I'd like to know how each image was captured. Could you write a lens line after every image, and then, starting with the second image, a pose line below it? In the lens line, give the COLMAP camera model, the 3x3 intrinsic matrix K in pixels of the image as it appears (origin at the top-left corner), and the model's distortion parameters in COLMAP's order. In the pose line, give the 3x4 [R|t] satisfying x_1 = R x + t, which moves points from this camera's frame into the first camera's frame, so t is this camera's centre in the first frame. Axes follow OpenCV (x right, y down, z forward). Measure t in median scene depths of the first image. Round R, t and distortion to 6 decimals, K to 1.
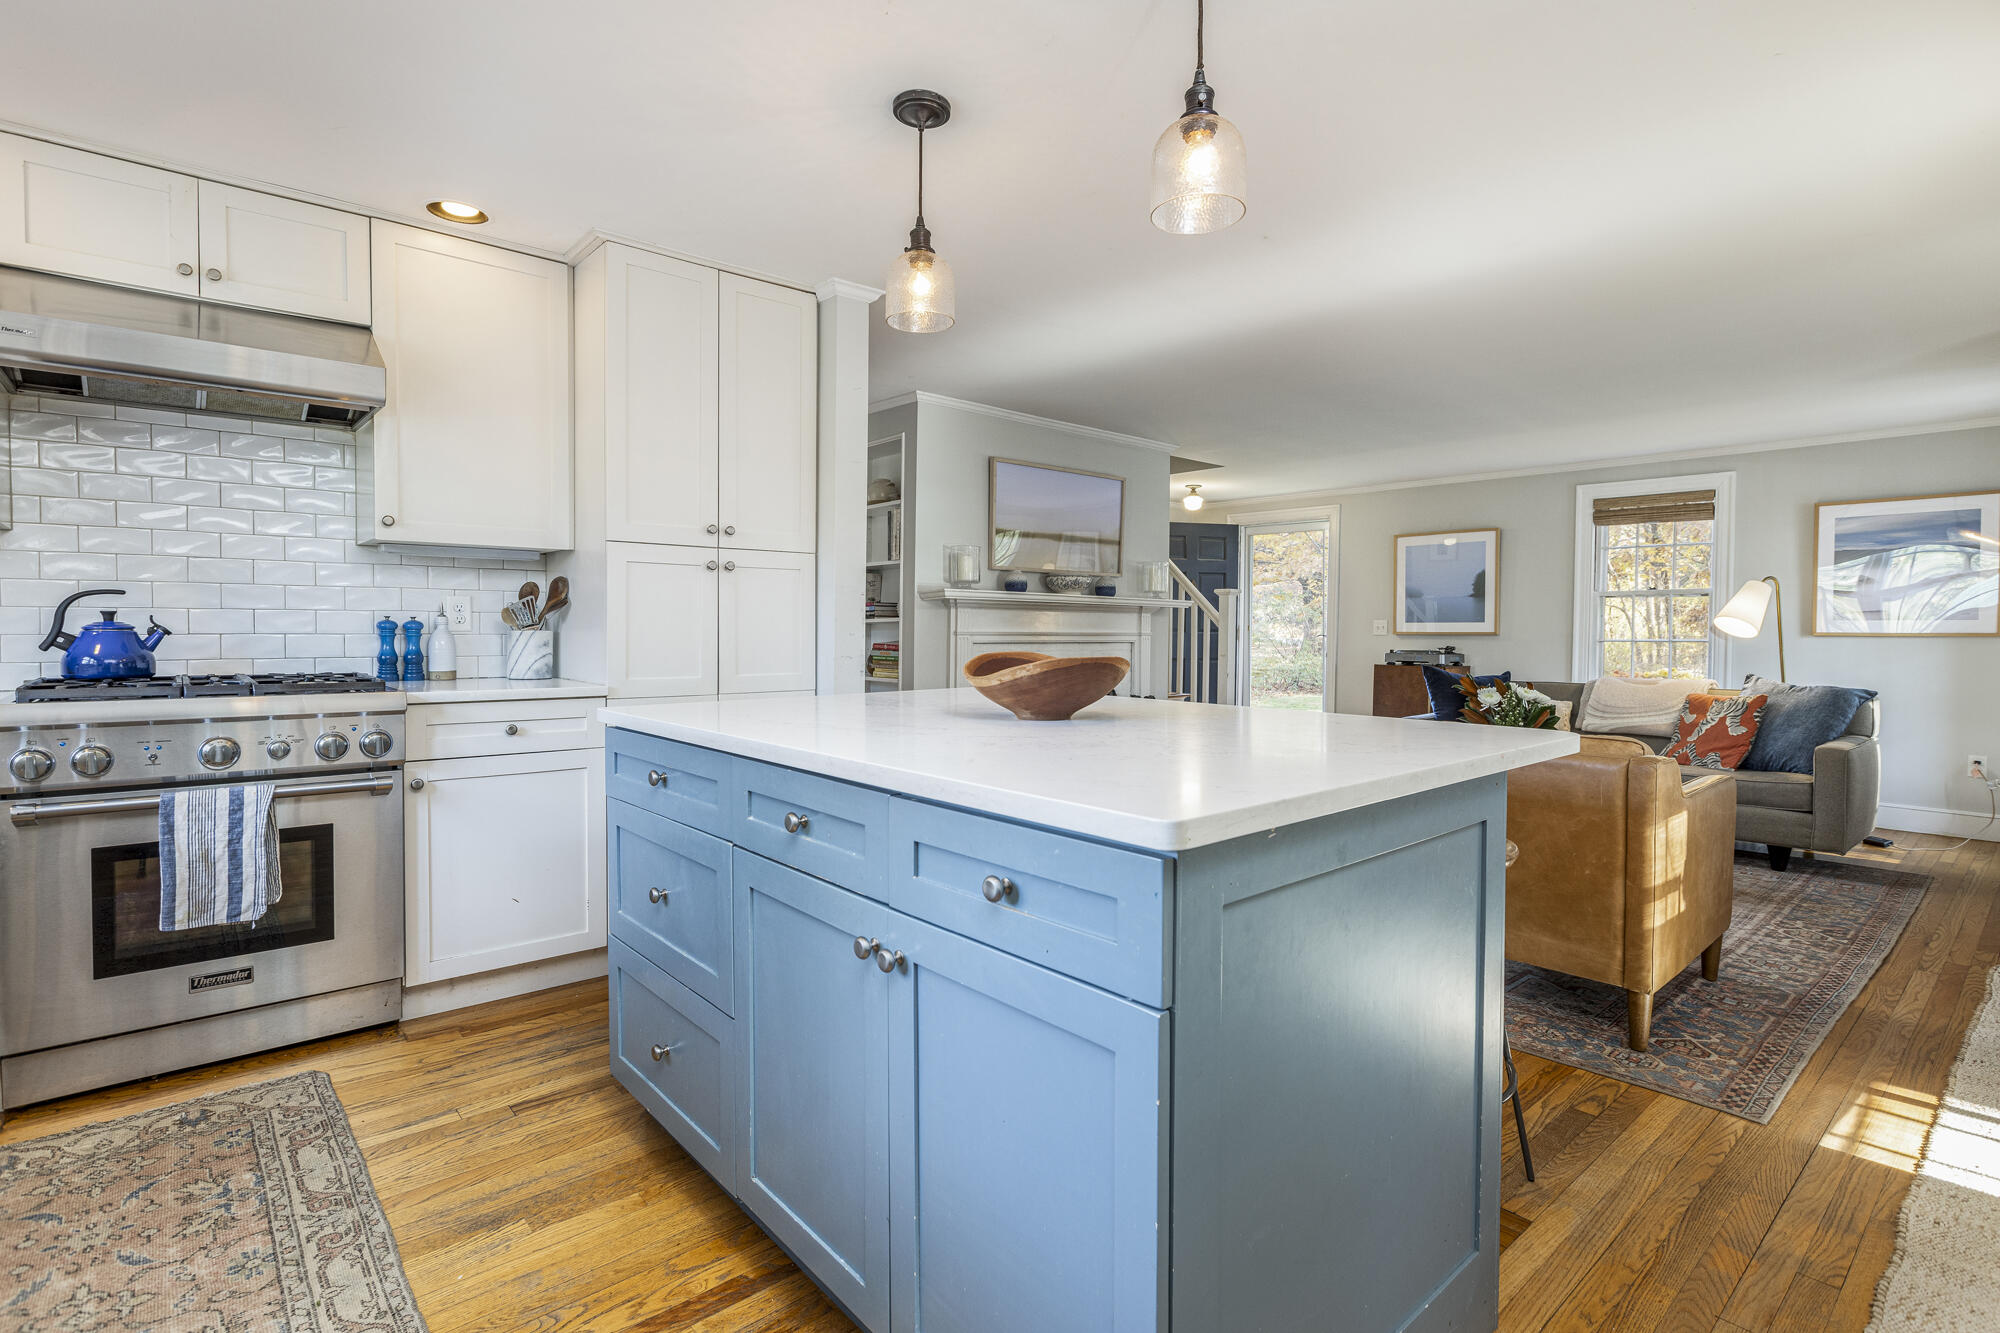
lens RADIAL K [[959.4, 0, 994.5], [0, 959.4, 648.5], [0, 0, 1]] dist [-0.004512, -0.001105]
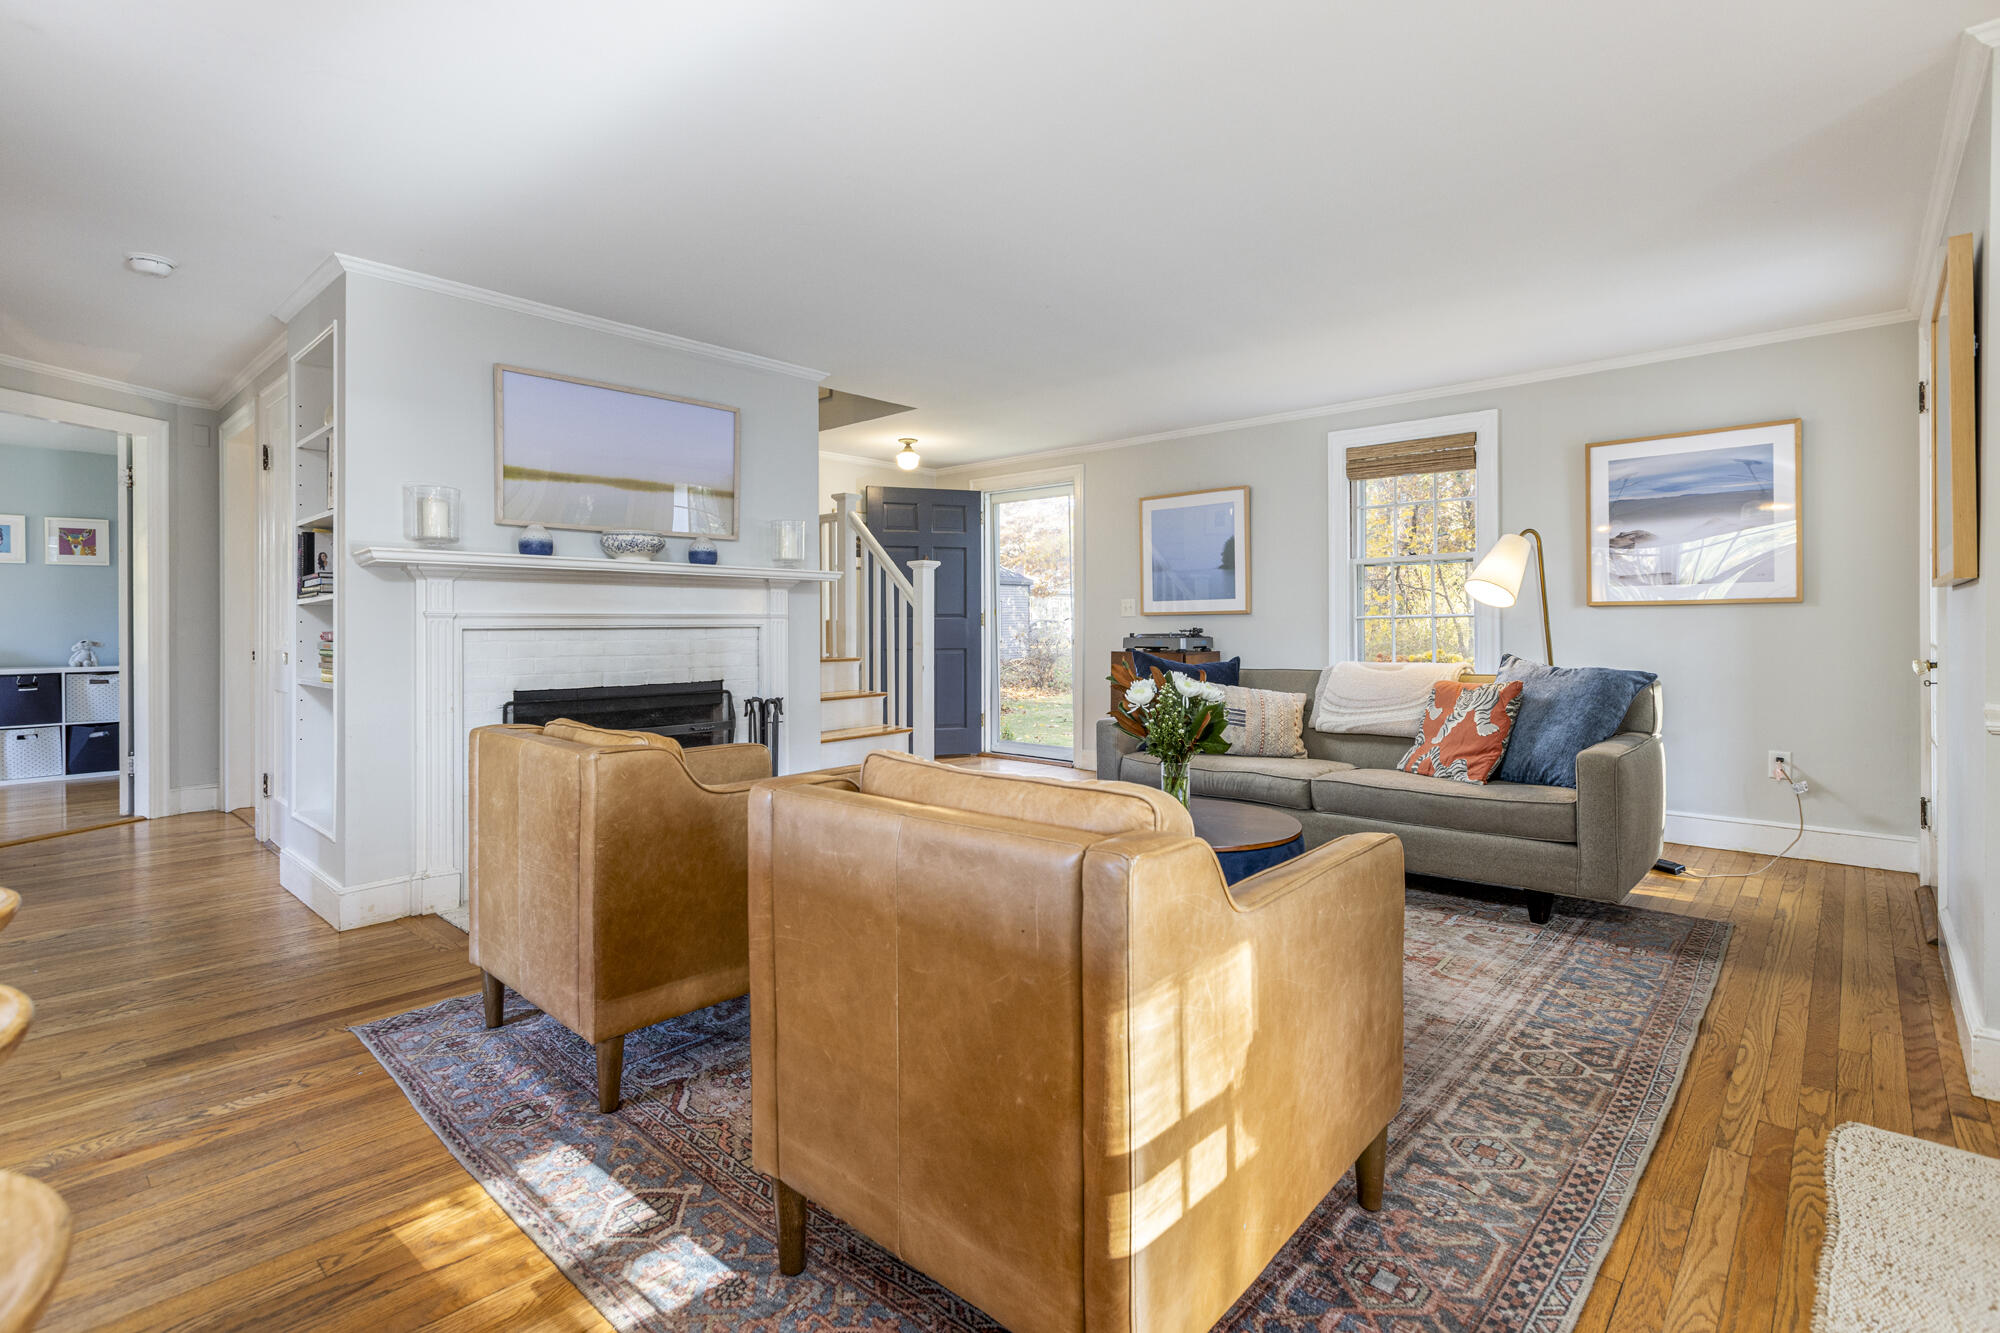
lens RADIAL K [[940.4, 0, 996.4], [0, 940.4, 620.2], [0, 0, 1]] dist [0.003560, 0.000557]
pose [[0.993034, -0.013572, 0.117040, 0.346949], [0.016530, 0.999567, -0.024341, 0.013319], [-0.116659, 0.026106, 0.992829, 0.348127]]
